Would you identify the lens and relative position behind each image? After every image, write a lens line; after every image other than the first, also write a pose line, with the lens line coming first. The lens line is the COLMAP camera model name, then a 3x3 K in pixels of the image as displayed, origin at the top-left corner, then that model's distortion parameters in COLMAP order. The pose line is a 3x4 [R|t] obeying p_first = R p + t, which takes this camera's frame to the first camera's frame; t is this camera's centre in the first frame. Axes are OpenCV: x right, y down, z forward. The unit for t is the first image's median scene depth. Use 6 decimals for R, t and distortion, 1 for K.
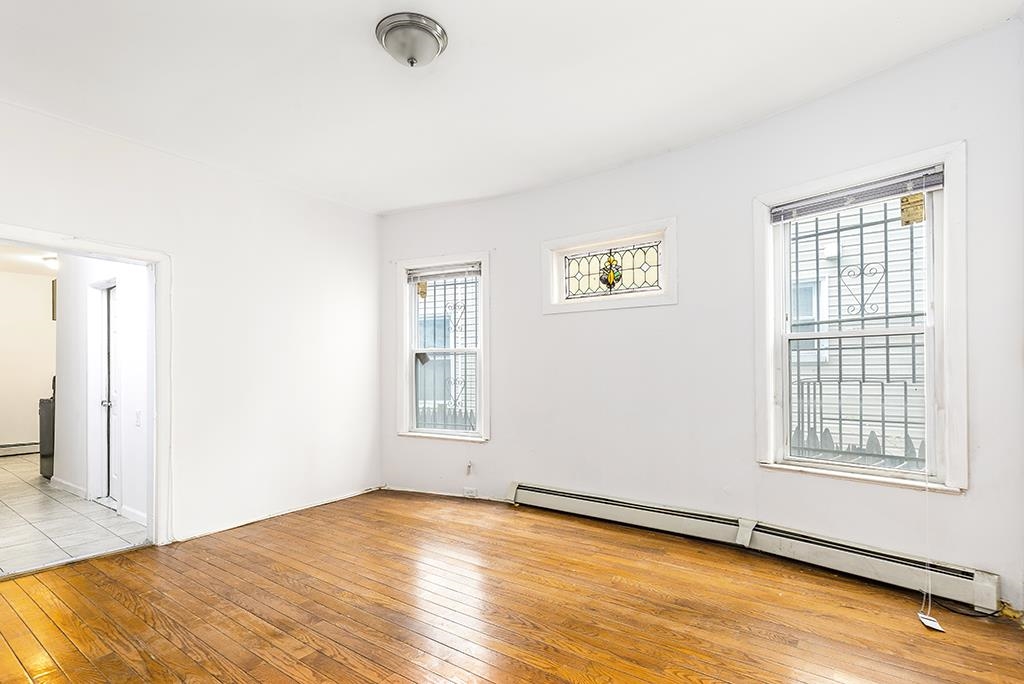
lens RADIAL K [[483.3, 0, 507.7], [0, 483.3, 363.3], [0, 0, 1]] dist [0.006156, -0.000001]
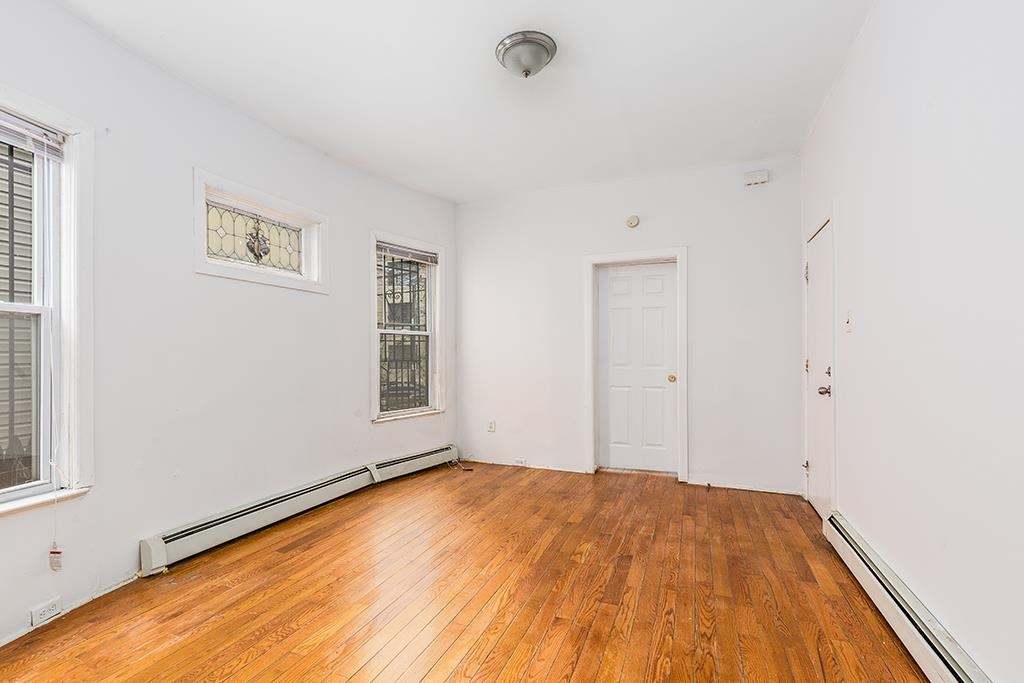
lens RADIAL K [[483.3, 0, 511.7], [0, 483.3, 351.3], [0, 0, 1]] dist [0.006156, -0.000001]
pose [[-0.250953, 0.014285, 0.967894, -0.757306], [-0.007133, 0.999837, -0.016606, 0.020862], [-0.967973, -0.011072, -0.250811, 0.789255]]
